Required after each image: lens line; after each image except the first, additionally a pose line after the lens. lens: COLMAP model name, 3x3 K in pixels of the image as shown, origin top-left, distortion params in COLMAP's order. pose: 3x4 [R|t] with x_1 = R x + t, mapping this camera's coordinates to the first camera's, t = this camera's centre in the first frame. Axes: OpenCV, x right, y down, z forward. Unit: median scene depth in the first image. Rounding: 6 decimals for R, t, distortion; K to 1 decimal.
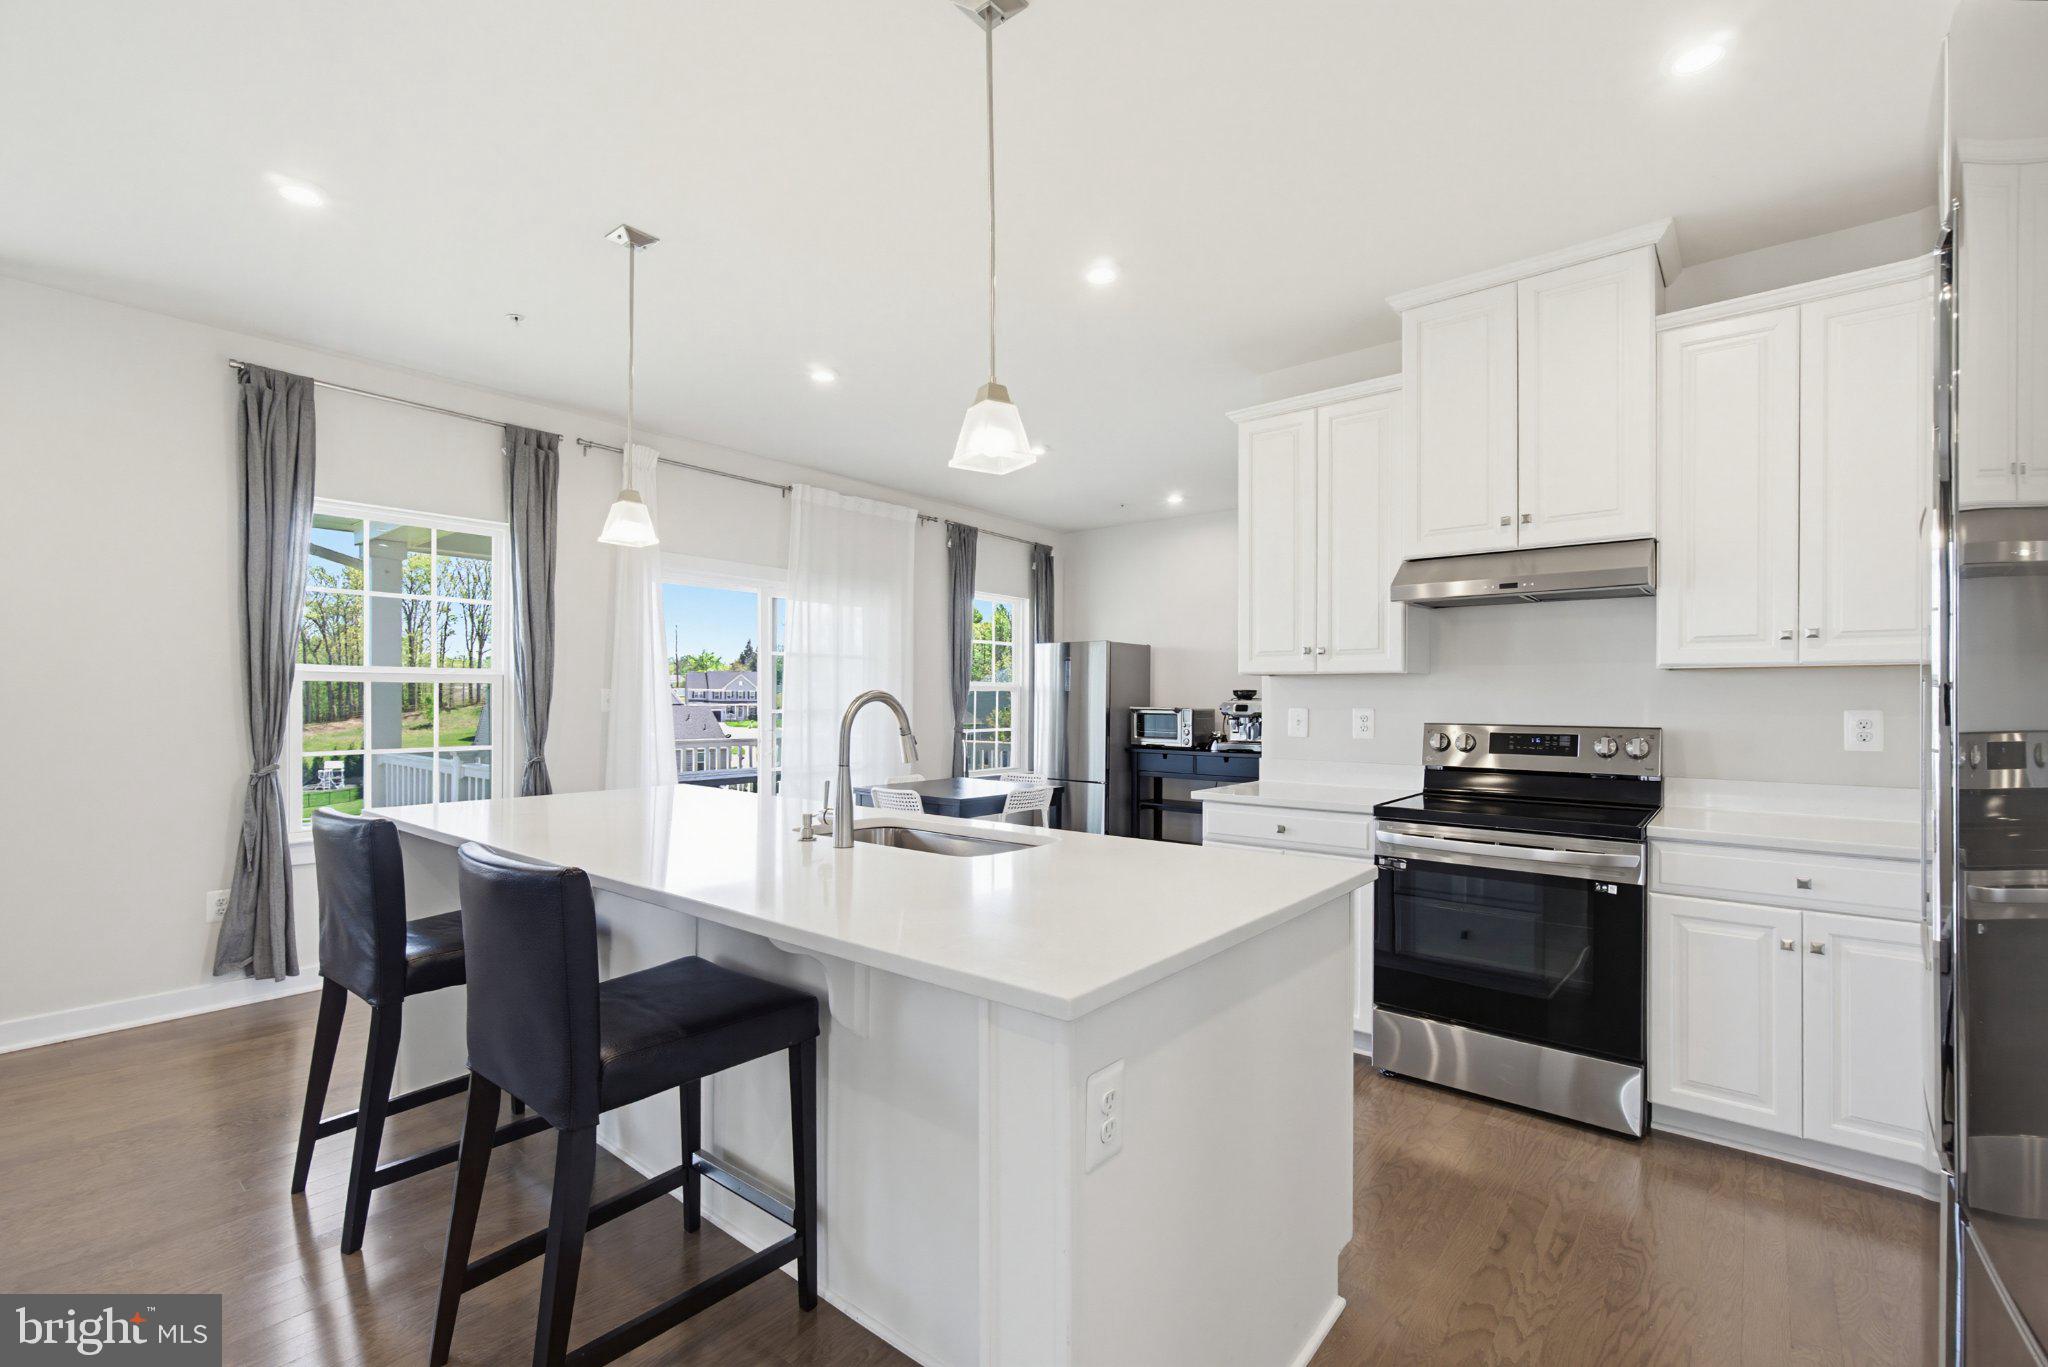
lens RADIAL K [[885.8, 0, 1023.6], [0, 885.8, 703.8], [0, 0, 1]] dist [-0.003825, 0.000002]
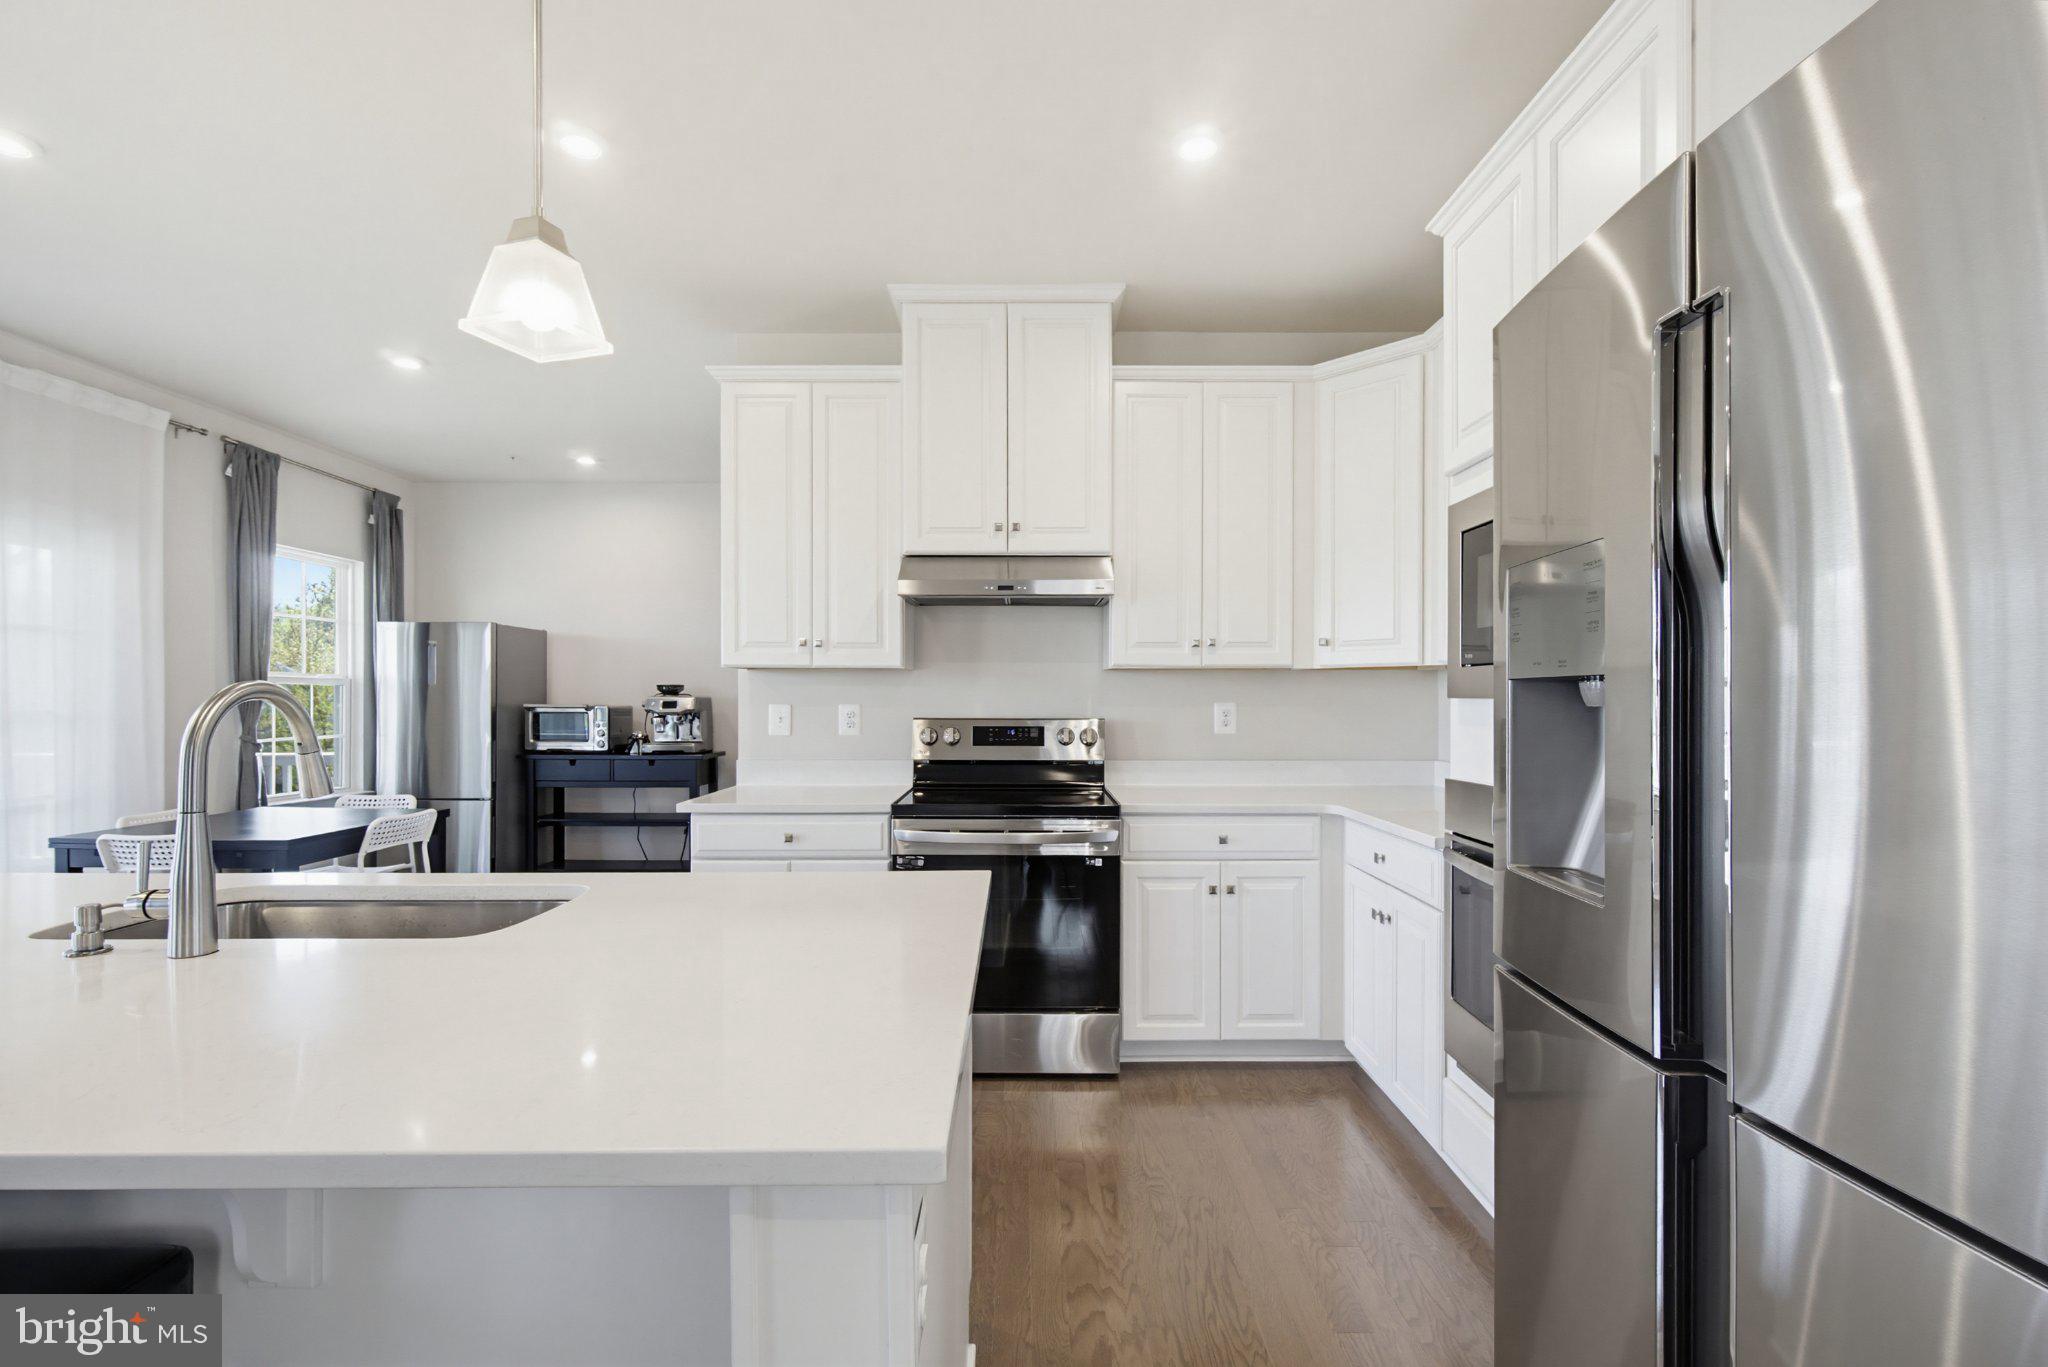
lens RADIAL K [[885.8, 0, 1023.6], [0, 885.8, 703.8], [0, 0, 1]] dist [-0.003825, 0.000002]
pose [[0.767566, -0.006999, 0.640931, -0.088021], [0.004195, 0.999974, 0.005895, -0.000077], [-0.640956, -0.001836, 0.767576, 0.124134]]
